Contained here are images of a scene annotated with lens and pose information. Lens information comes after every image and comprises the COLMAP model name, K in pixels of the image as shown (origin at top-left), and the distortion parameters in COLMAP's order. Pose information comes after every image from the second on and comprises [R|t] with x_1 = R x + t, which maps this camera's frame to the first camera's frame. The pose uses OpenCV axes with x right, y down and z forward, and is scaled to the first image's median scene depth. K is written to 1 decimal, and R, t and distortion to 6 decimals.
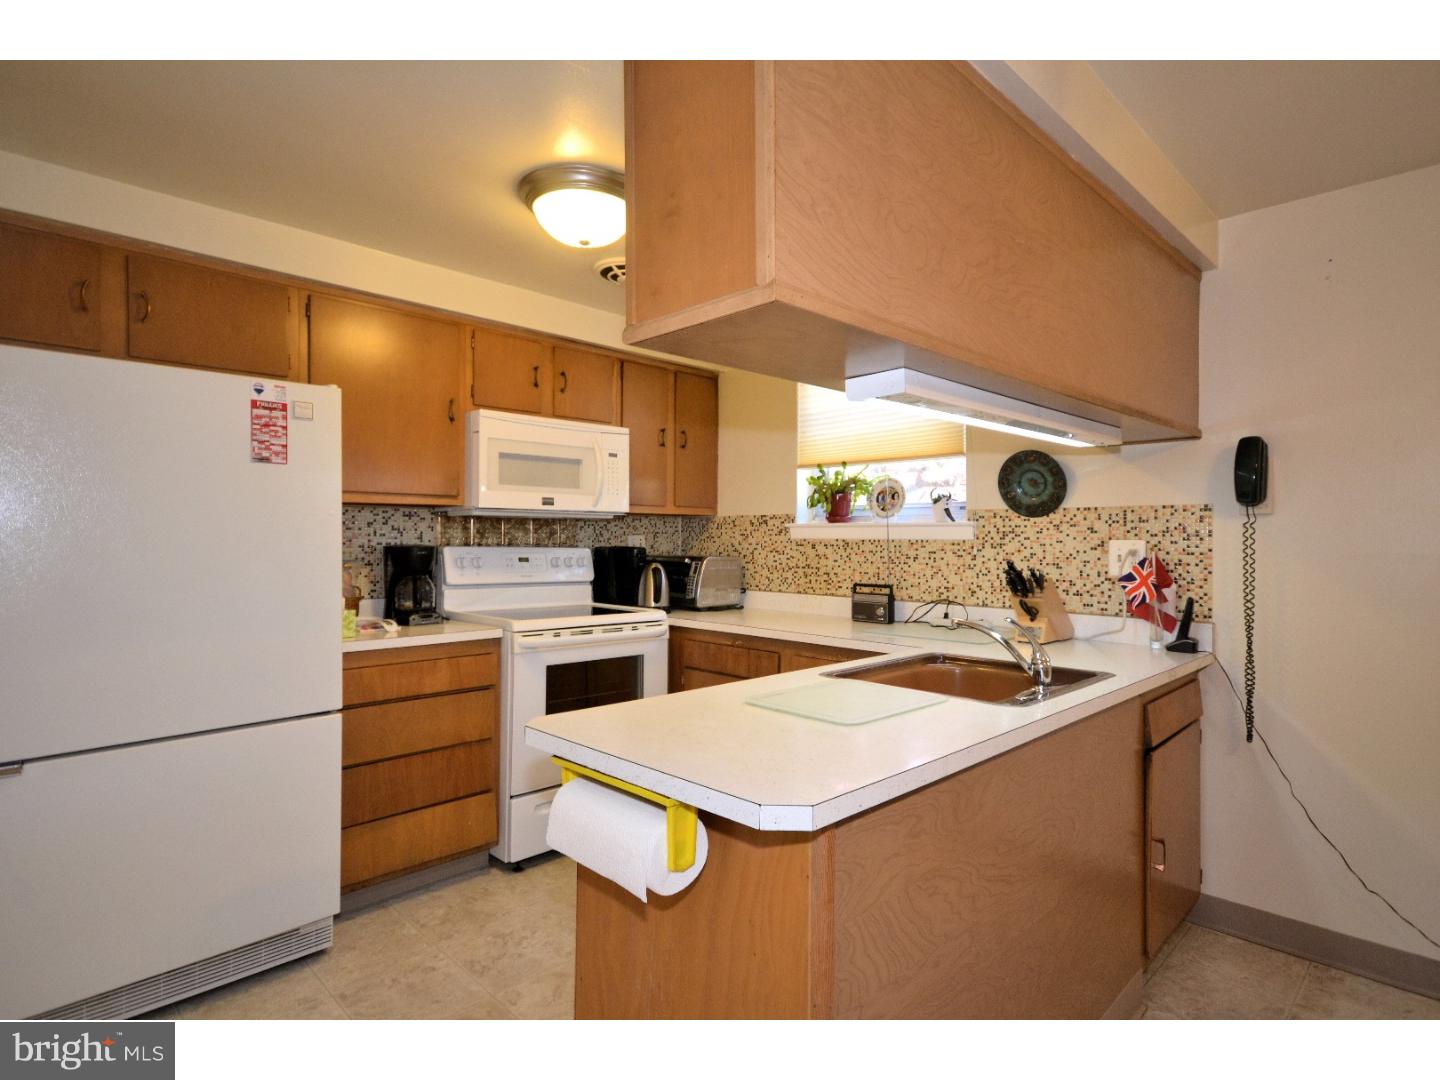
lens RADIAL K [[796.7, 0, 720.3], [0, 796.7, 537.7], [0, 0, 1]] dist [-0.002261, -0.000274]
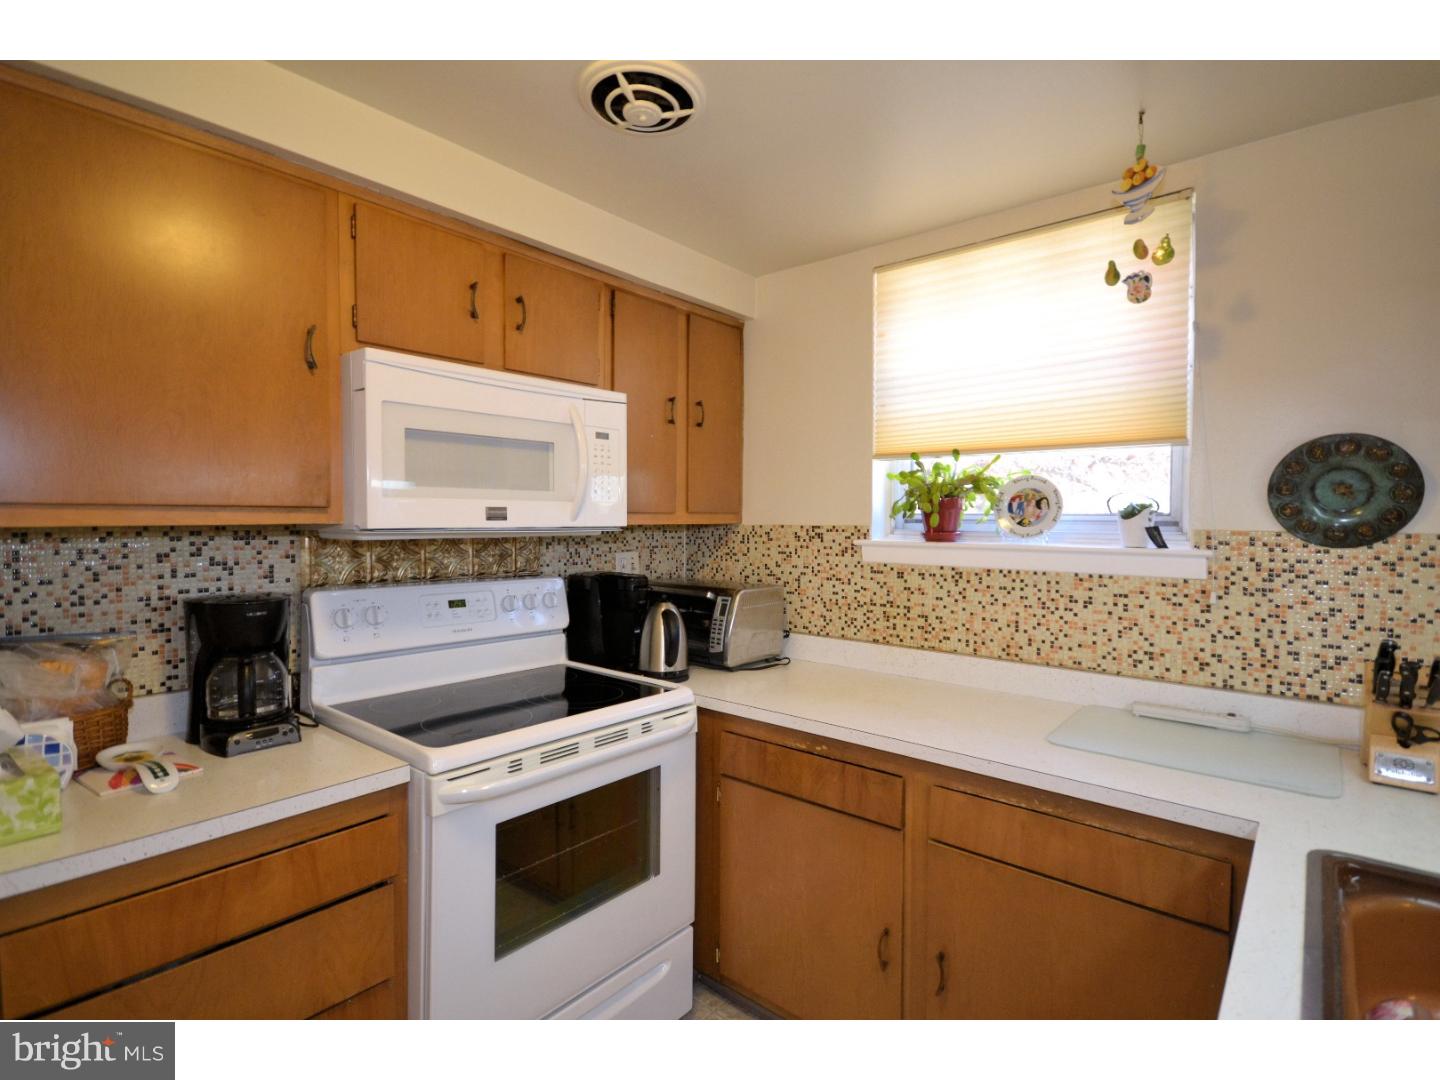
lens RADIAL K [[709.8, 0, 720.0], [0, 709.8, 534.9], [0, 0, 1]] dist [0.005189, 0.000782]
pose [[0.995787, -0.002372, 0.091670, -0.098428], [-0.000420, 0.999537, 0.030426, -0.045000], [-0.091700, -0.030337, 0.995324, 0.455001]]
